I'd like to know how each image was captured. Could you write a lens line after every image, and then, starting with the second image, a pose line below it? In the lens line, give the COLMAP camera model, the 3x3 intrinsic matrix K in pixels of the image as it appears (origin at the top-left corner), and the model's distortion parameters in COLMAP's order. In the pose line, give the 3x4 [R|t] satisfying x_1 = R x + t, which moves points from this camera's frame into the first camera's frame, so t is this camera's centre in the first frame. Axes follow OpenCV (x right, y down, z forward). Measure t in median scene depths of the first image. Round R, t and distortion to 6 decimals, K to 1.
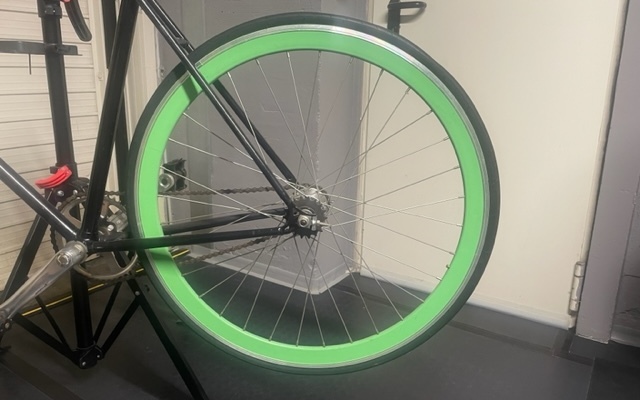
lens RADIAL K [[472.1, 0, 320.0], [0, 472.1, 200.0], [0, 0, 1]] dist [0.001131, -0.002172]
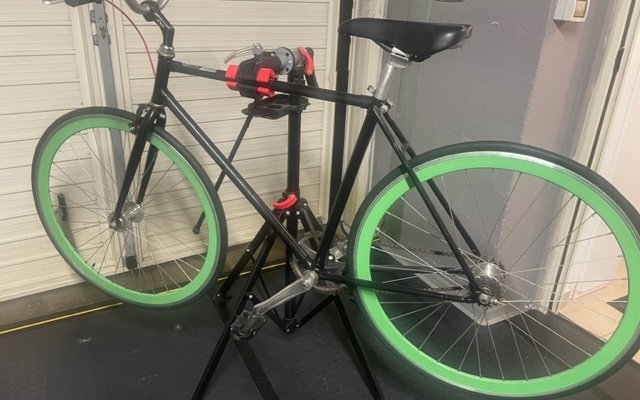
lens RADIAL K [[472.1, 0, 320.0], [0, 472.1, 200.0], [0, 0, 1]] dist [0.001131, -0.002172]
pose [[0.946328, 0.148942, -0.286844, -0.119540], [-0.109983, 0.982924, 0.147530, -0.336518], [0.303919, -0.108064, 0.946549, -0.309908]]
